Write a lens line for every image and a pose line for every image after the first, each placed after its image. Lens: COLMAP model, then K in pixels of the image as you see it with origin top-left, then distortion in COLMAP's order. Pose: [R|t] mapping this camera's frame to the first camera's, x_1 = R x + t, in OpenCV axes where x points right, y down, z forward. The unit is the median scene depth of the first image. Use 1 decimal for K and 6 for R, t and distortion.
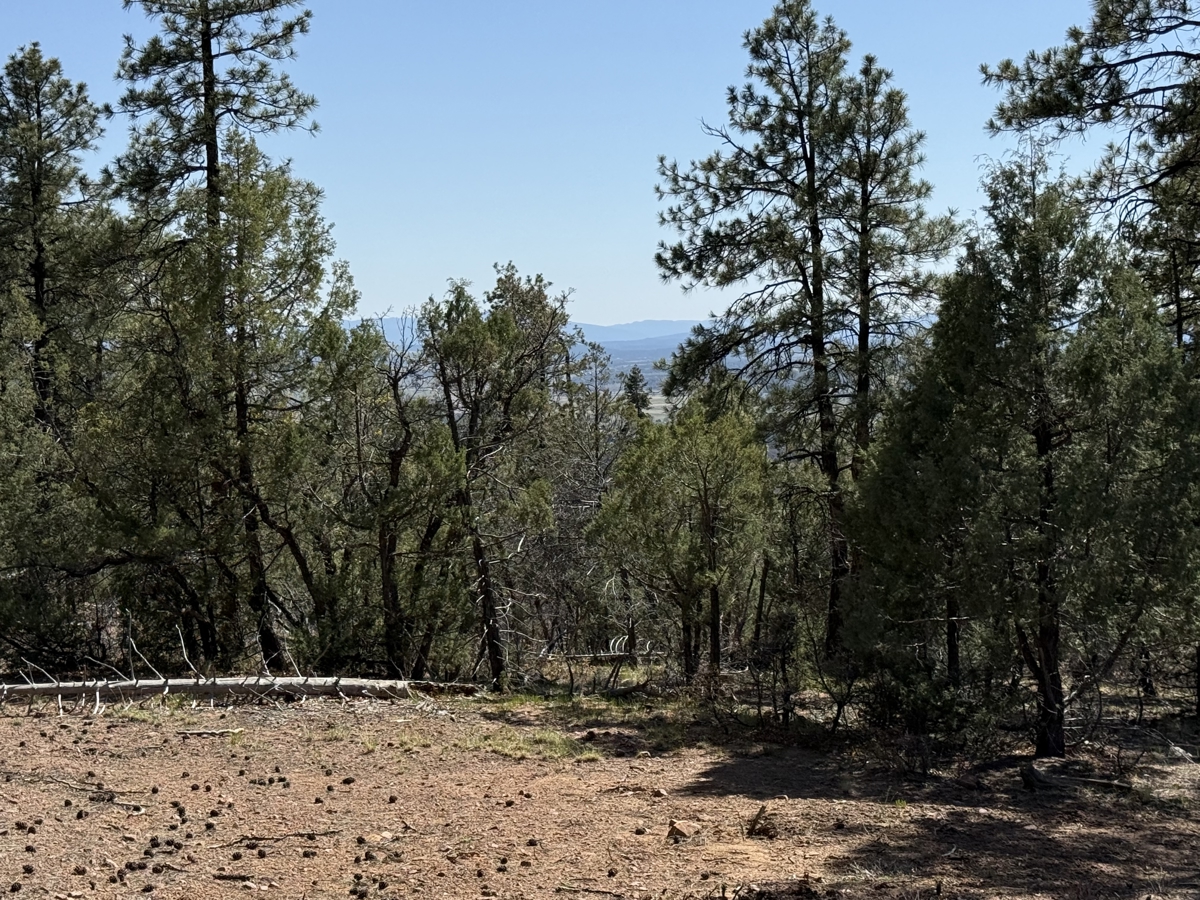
lens RADIAL K [[2086.9, 0, 599.2], [0, 2086.9, 416.4], [0, 0, 1]] dist [0.131502, -0.160723]
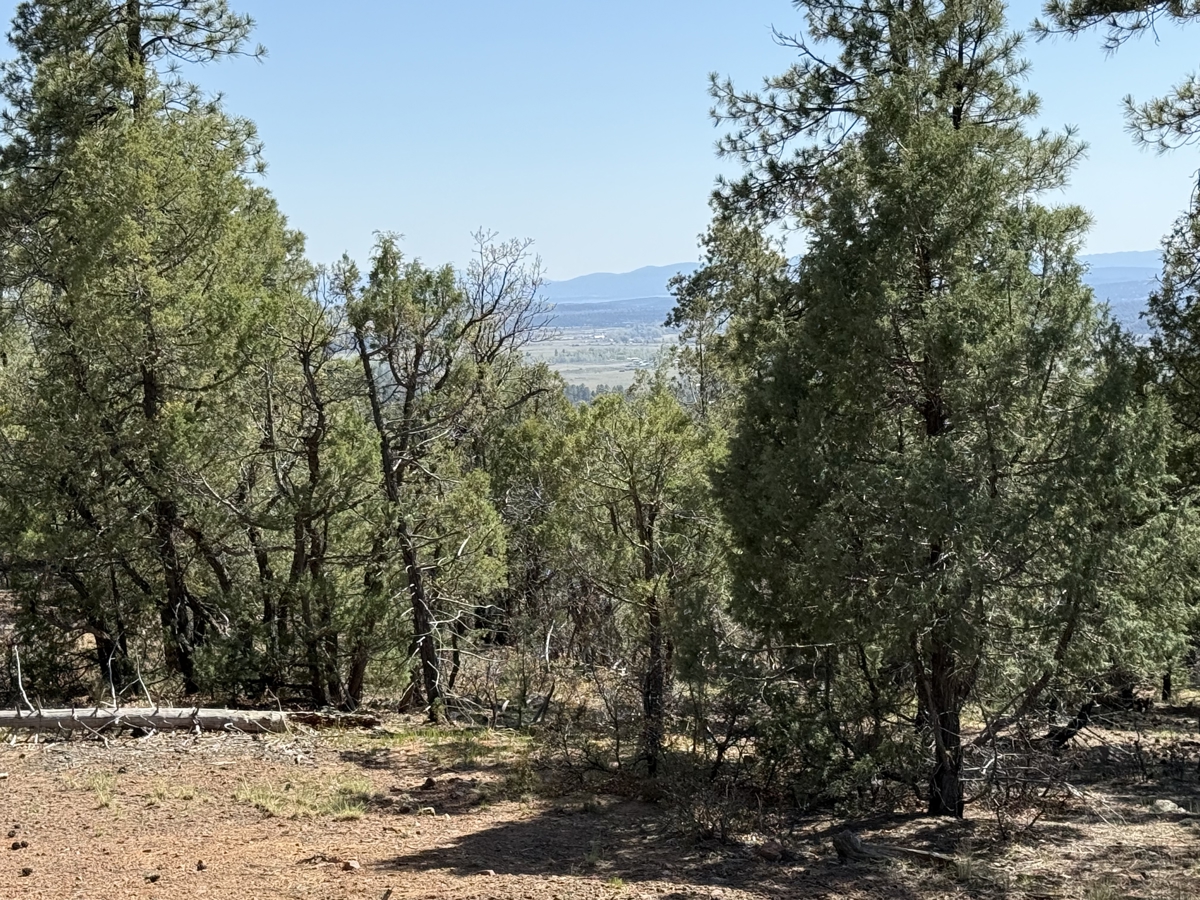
lens RADIAL K [[2430.9, 0, 600.0], [0, 2430.9, 450.0], [0, 0, 1]] dist [-0.026589, 1.439801]
pose [[0.990240, -0.011221, -0.138923, 0.150253], [0.015445, 0.999449, 0.029368, -0.005306], [0.138517, -0.031227, 0.989868, 0.043849]]
